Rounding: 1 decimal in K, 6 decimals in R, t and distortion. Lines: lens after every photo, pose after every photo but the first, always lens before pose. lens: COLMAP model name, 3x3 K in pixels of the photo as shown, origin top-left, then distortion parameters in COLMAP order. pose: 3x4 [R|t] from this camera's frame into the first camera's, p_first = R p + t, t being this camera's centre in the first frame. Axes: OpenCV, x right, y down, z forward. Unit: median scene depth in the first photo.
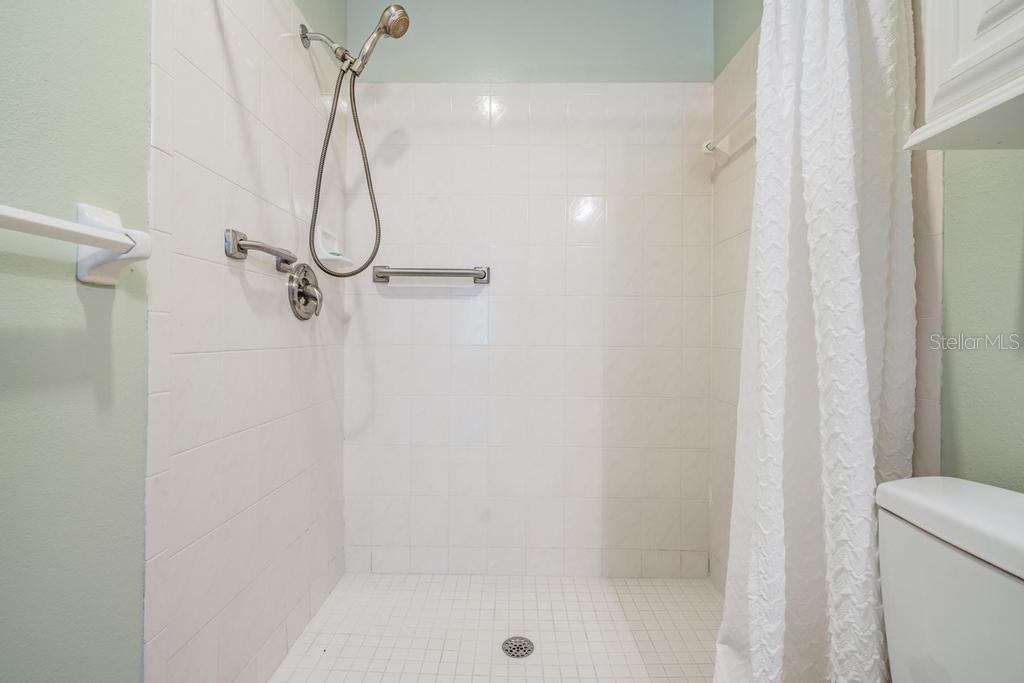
lens RADIAL K [[454.3, 0, 508.7], [0, 454.3, 336.3], [0, 0, 1]] dist [0.002839, -0.001583]
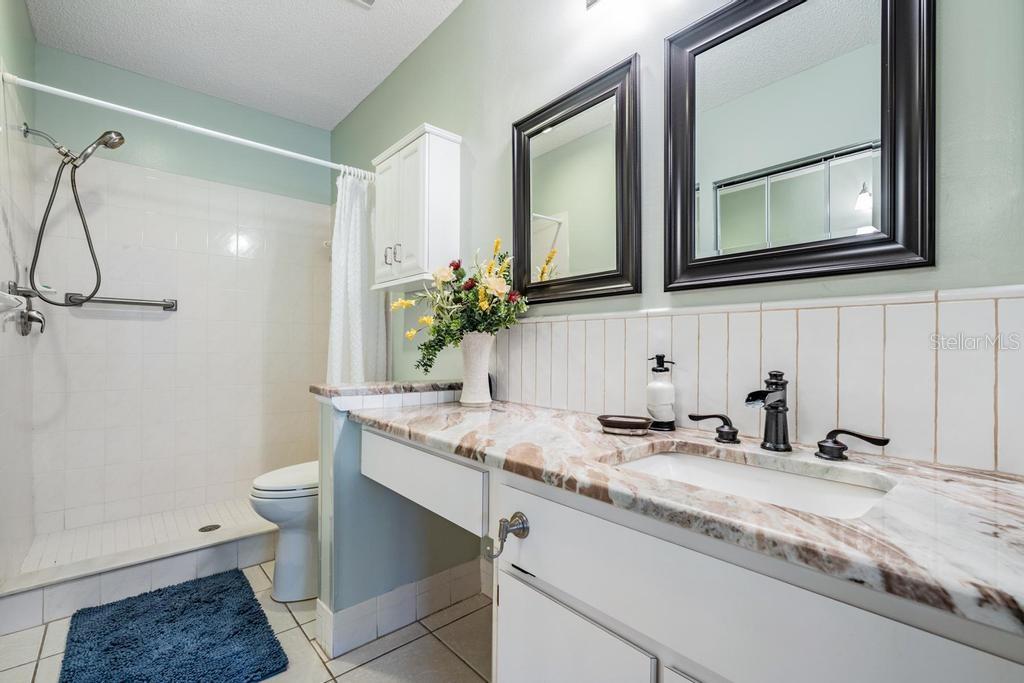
lens RADIAL K [[454.3, 0, 506.6], [0, 454.3, 344.1], [0, 0, 1]] dist [0.002839, -0.001583]
pose [[0.748423, -0.000198, 0.663222, -0.269738], [0.003006, 0.999991, -0.003094, -0.002998], [-0.663215, 0.004309, 0.748416, -0.987411]]
